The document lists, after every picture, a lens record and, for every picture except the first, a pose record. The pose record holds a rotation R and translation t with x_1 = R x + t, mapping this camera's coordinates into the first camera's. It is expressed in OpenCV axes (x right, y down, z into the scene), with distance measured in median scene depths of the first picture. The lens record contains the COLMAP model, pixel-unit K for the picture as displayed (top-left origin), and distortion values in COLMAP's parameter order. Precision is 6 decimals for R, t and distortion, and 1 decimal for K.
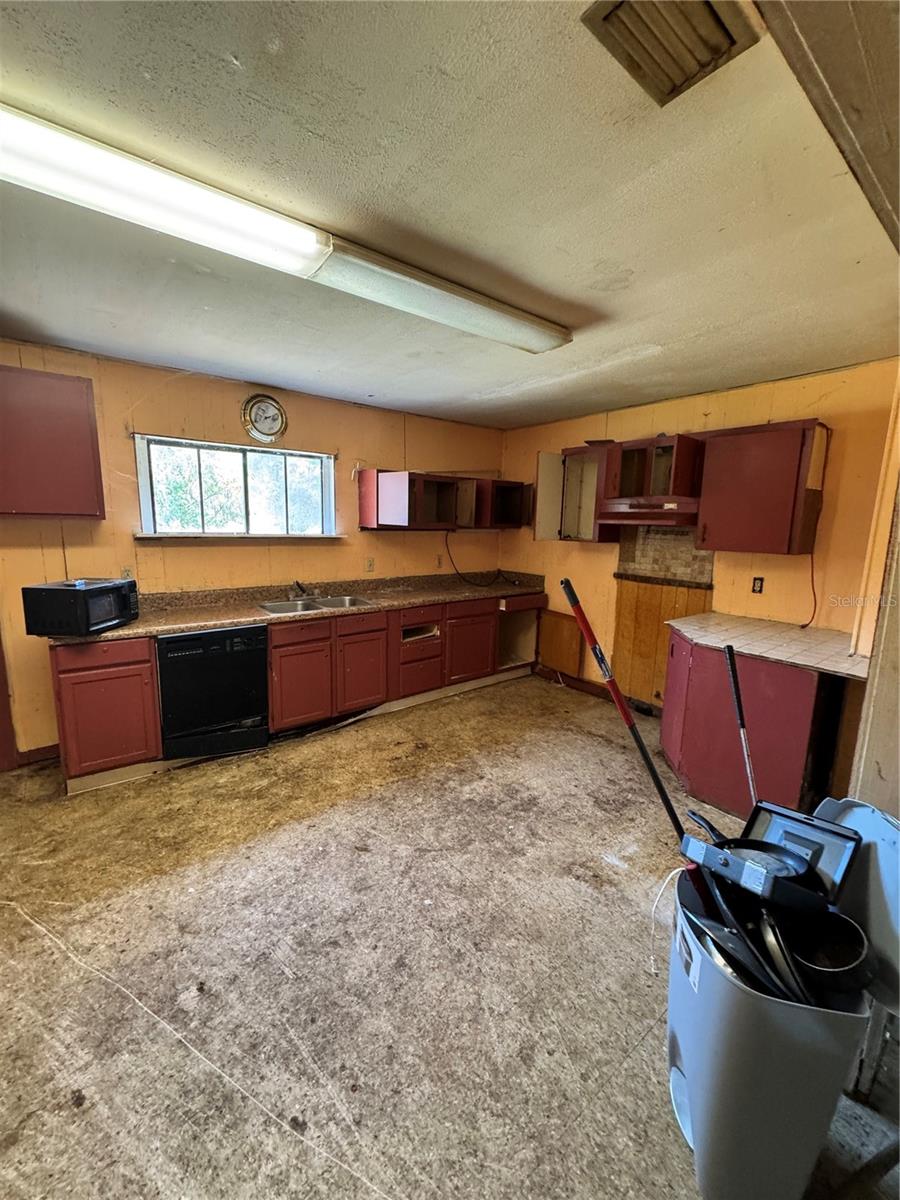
lens RADIAL K [[478.7, 0, 451.6], [0, 478.7, 598.5], [0, 0, 1]] dist [-0.002773, 0.000575]
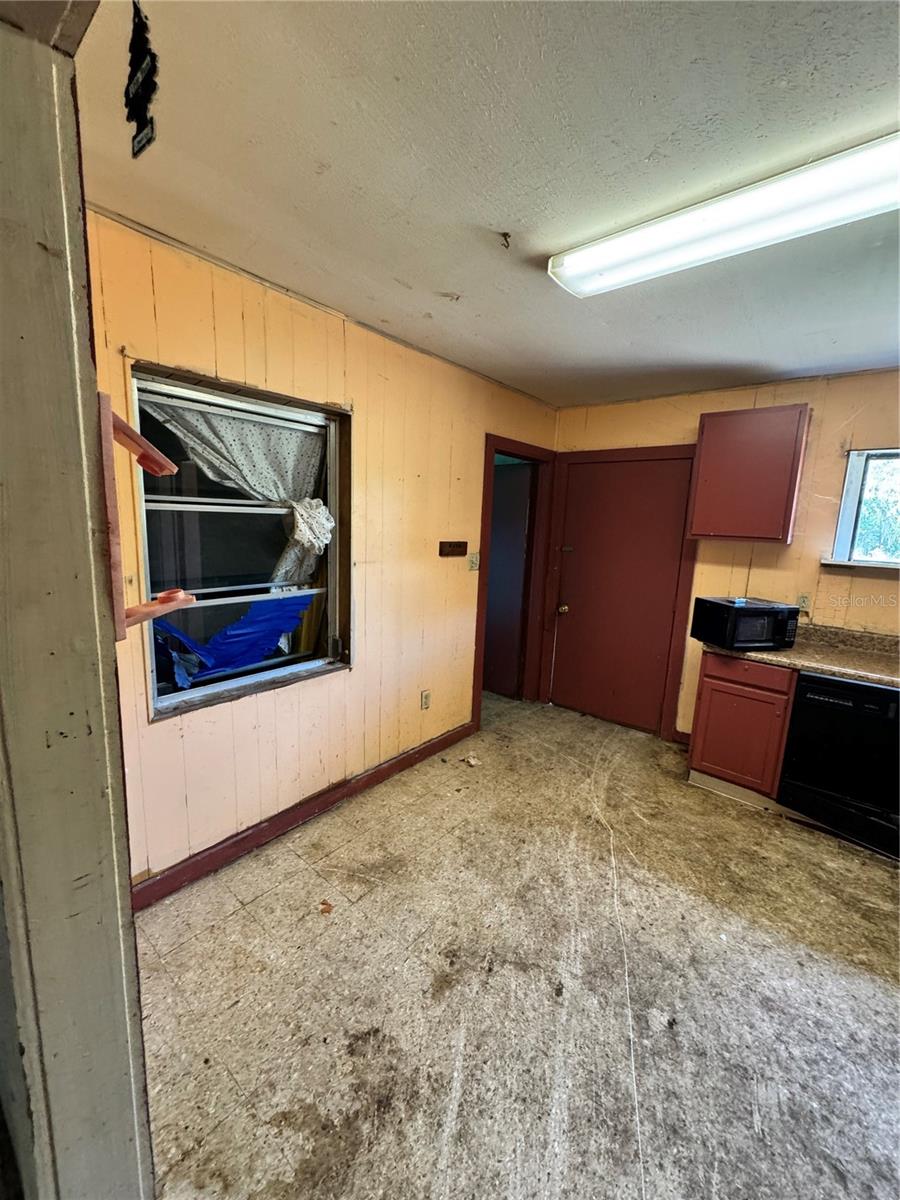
lens RADIAL K [[478.7, 0, 446.6], [0, 478.7, 598.3], [0, 0, 1]] dist [-0.002773, 0.000575]
pose [[0.203319, 0.144987, -0.968318, 0.119367], [-0.189915, 0.976033, 0.106266, -0.026779], [0.960517, 0.162292, 0.225981, 0.122635]]
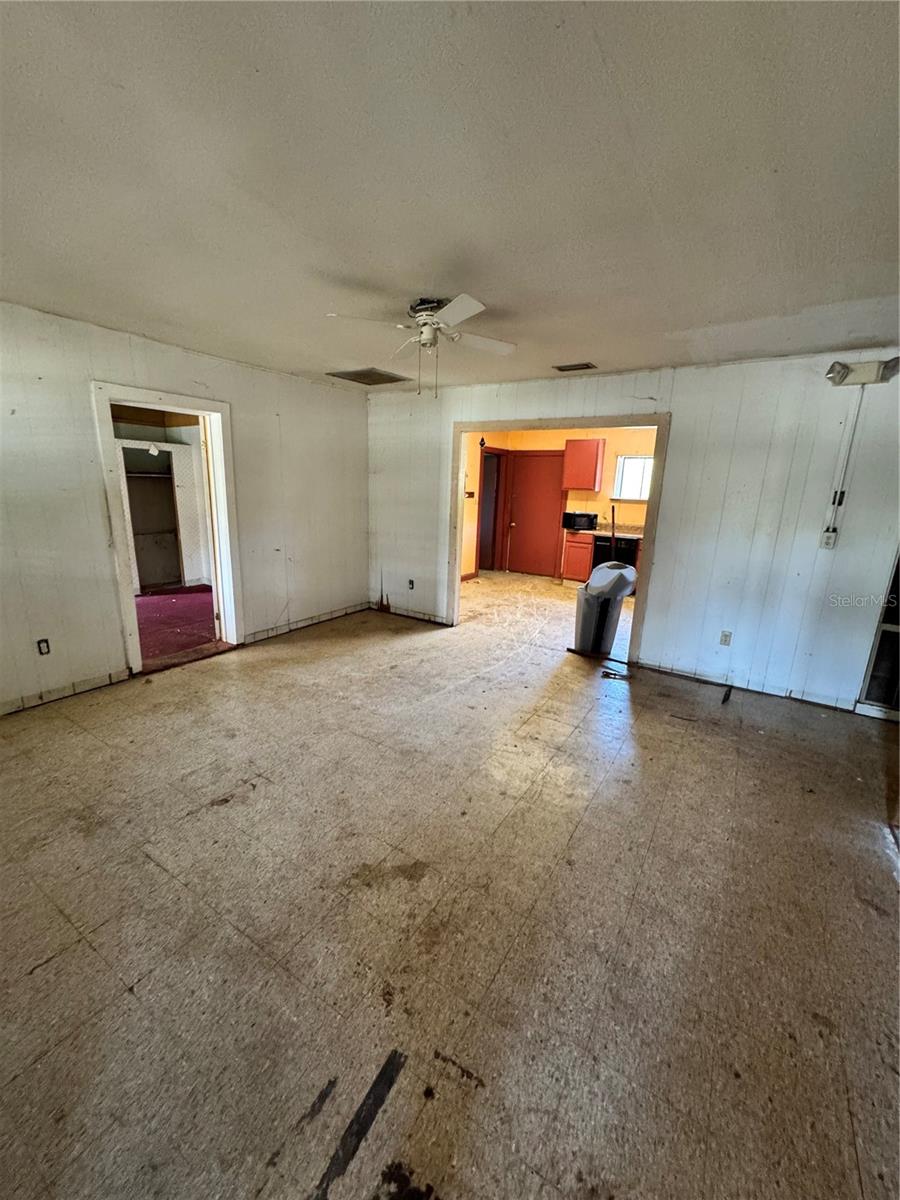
lens RADIAL K [[478.7, 0, 451.9], [0, 478.7, 603.0], [0, 0, 1]] dist [-0.002773, 0.000575]
pose [[0.335683, 0.215389, -0.917019, 1.715493], [-0.173468, 0.970993, 0.164567, 0.154184], [0.925865, 0.103831, 0.363309, -0.695696]]
